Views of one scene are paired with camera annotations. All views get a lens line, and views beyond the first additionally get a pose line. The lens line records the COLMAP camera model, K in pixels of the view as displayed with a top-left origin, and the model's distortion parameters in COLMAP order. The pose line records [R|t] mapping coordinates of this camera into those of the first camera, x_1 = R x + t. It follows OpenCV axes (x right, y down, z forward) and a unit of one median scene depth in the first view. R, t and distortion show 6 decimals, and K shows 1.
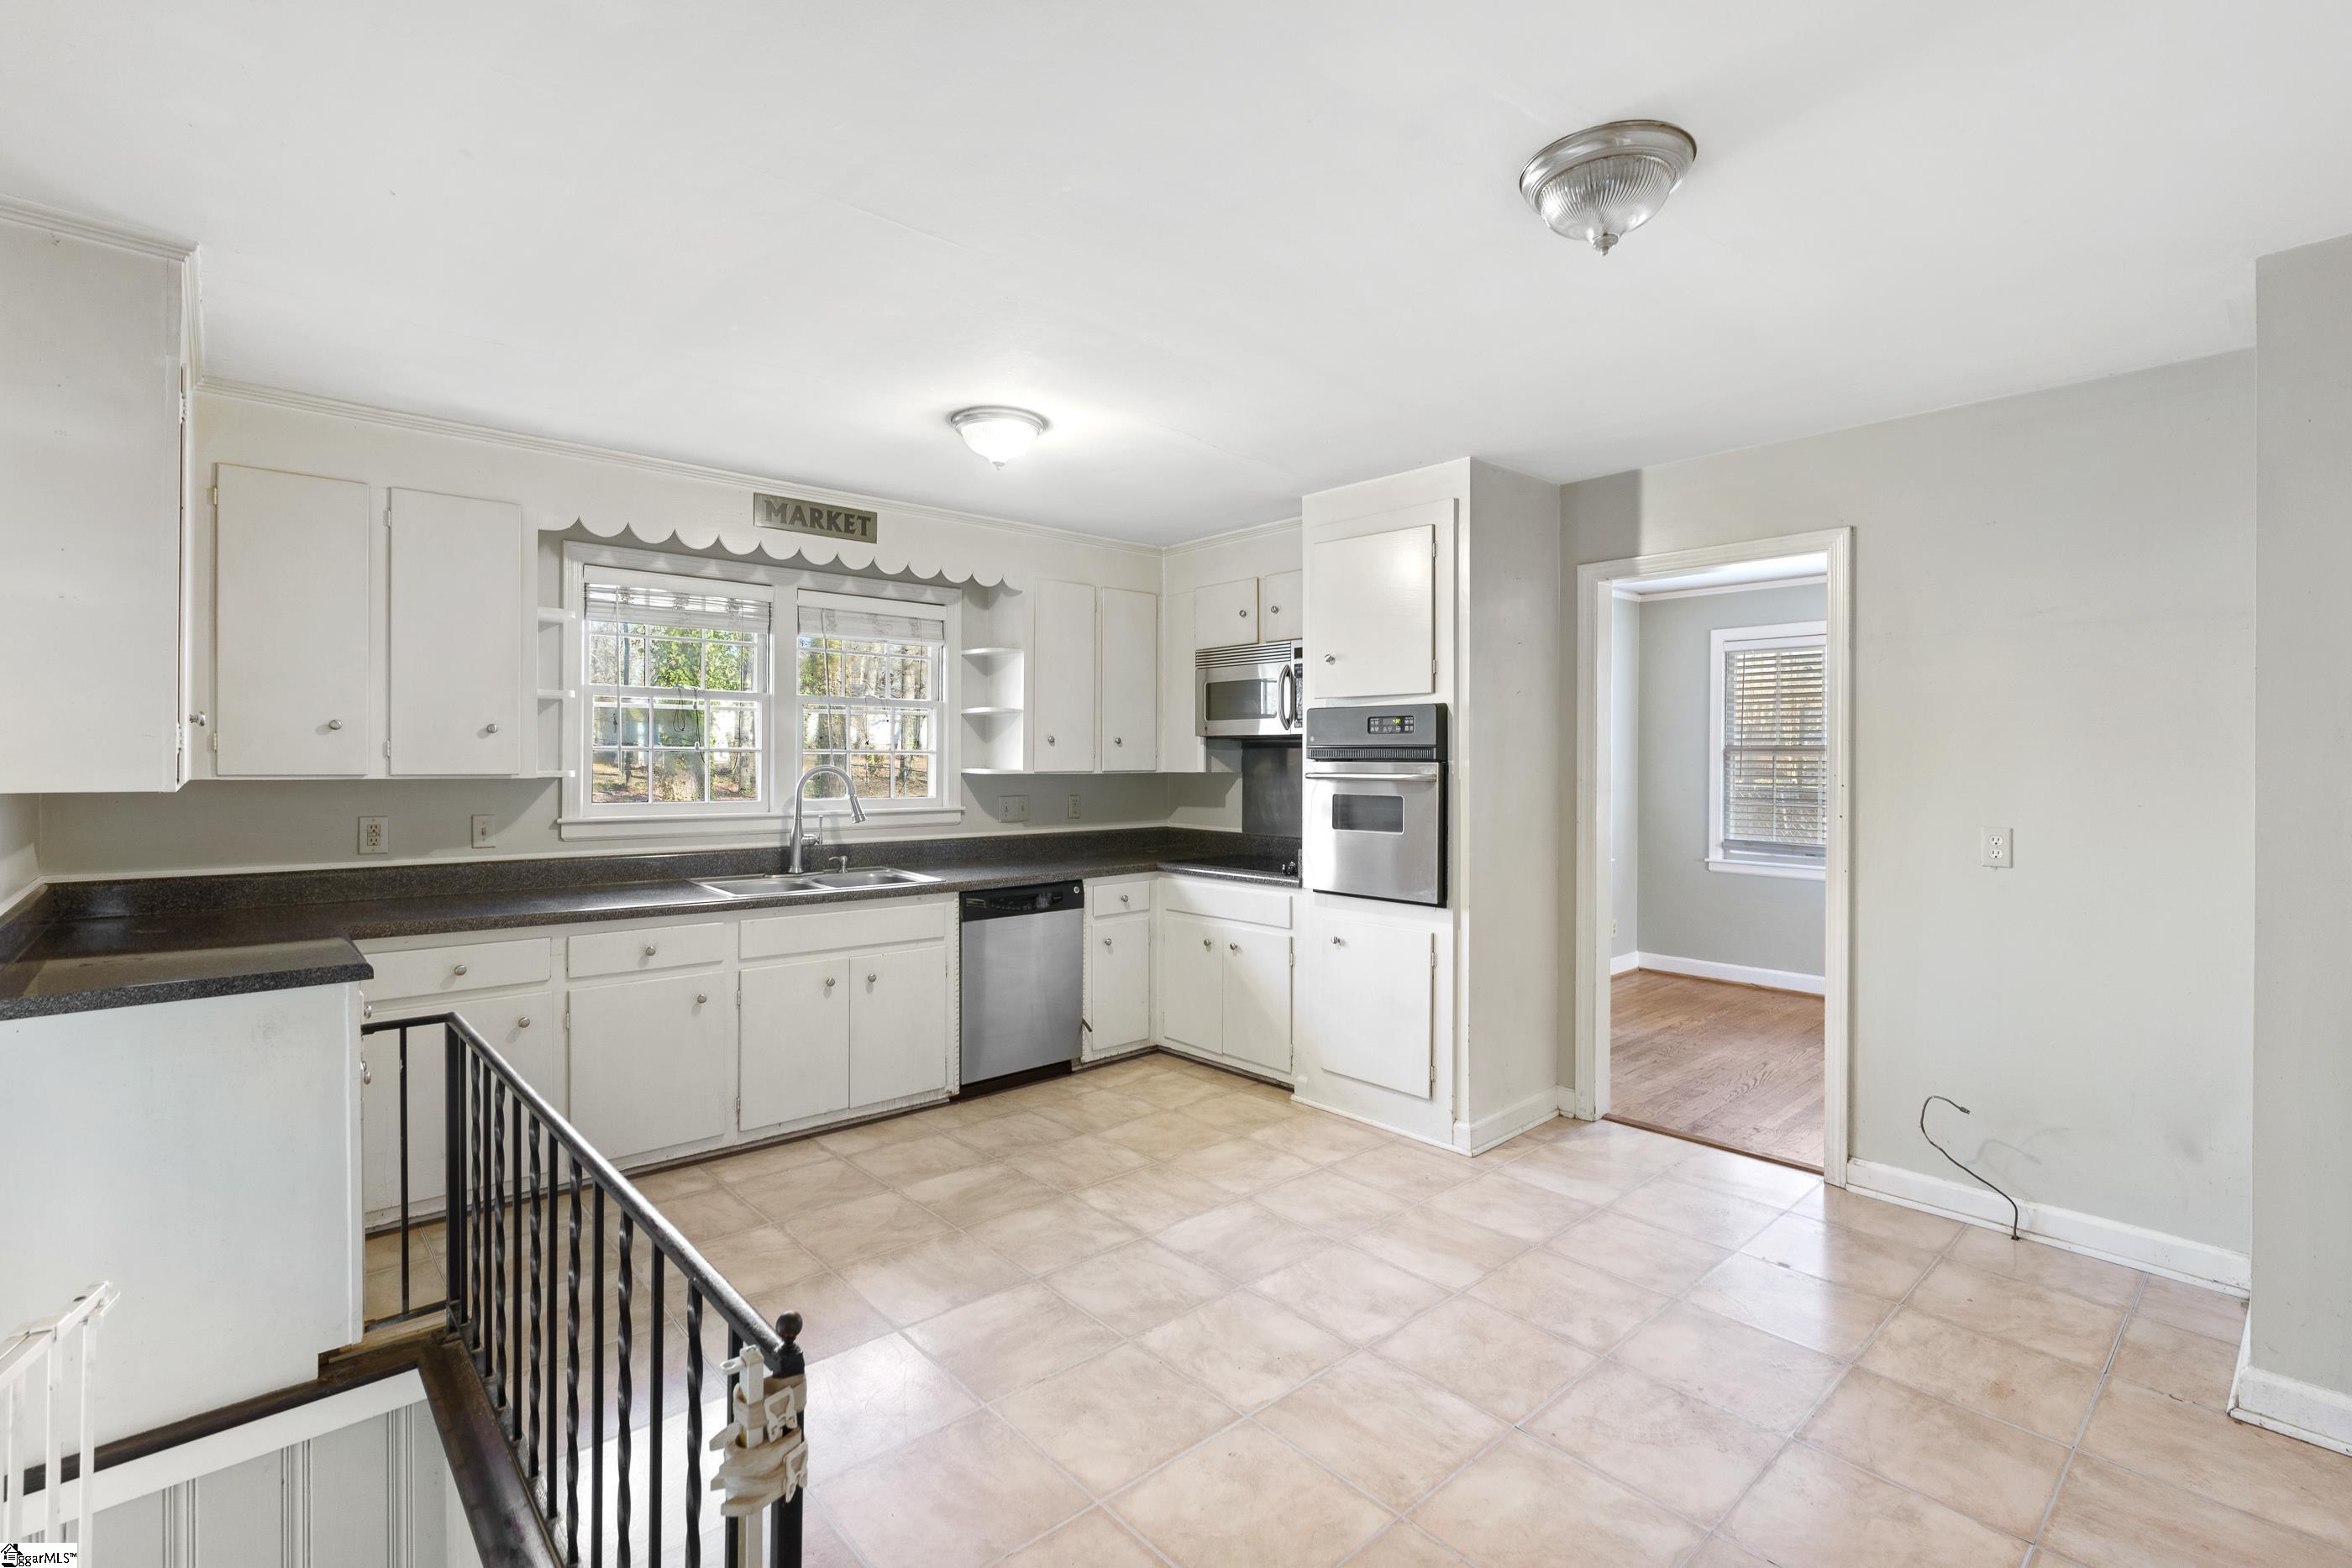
lens RADIAL K [[1072.8, 0, 1171.9], [0, 1072.8, 767.7], [0, 0, 1]] dist [-0.005187, 0.002019]
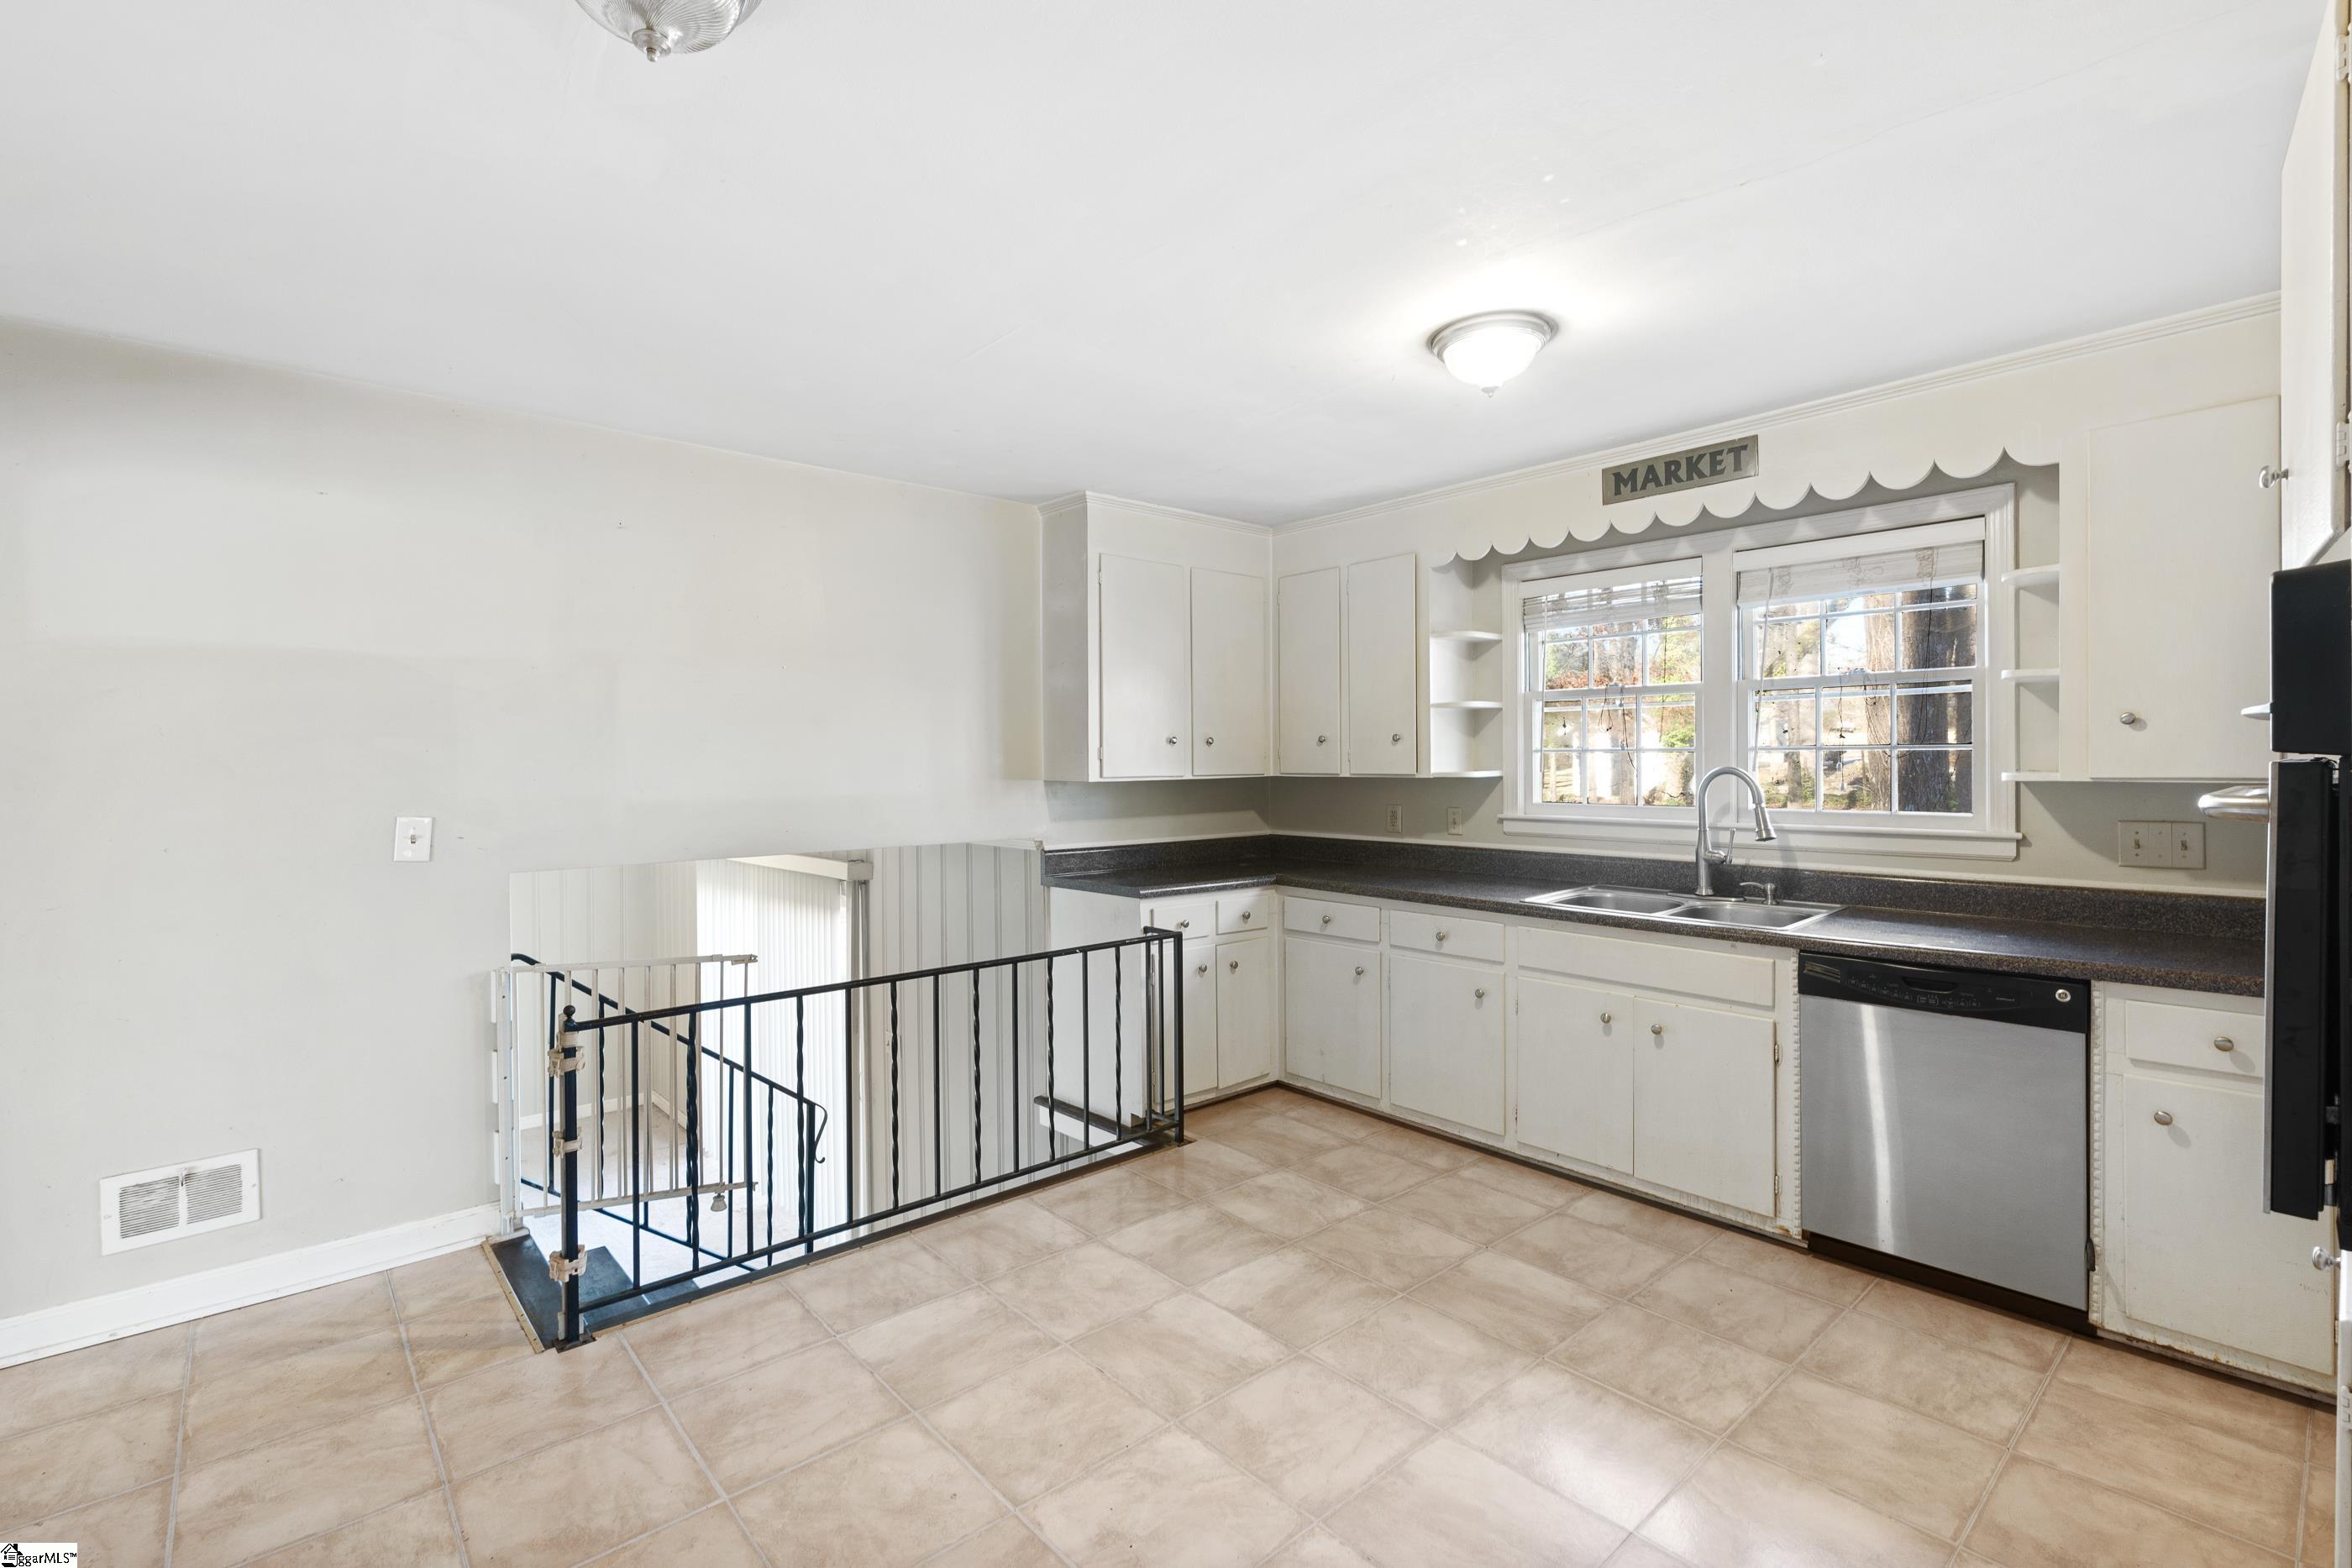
lens RADIAL K [[1072.8, 0, 1177.2], [0, 1072.8, 774.7], [0, 0, 1]] dist [-0.005187, 0.002019]
pose [[-0.020629, 0.008605, -0.999750, 0.539957], [0.001296, 0.999962, 0.008580, -0.003957], [0.999786, -0.001118, -0.020639, 0.659870]]
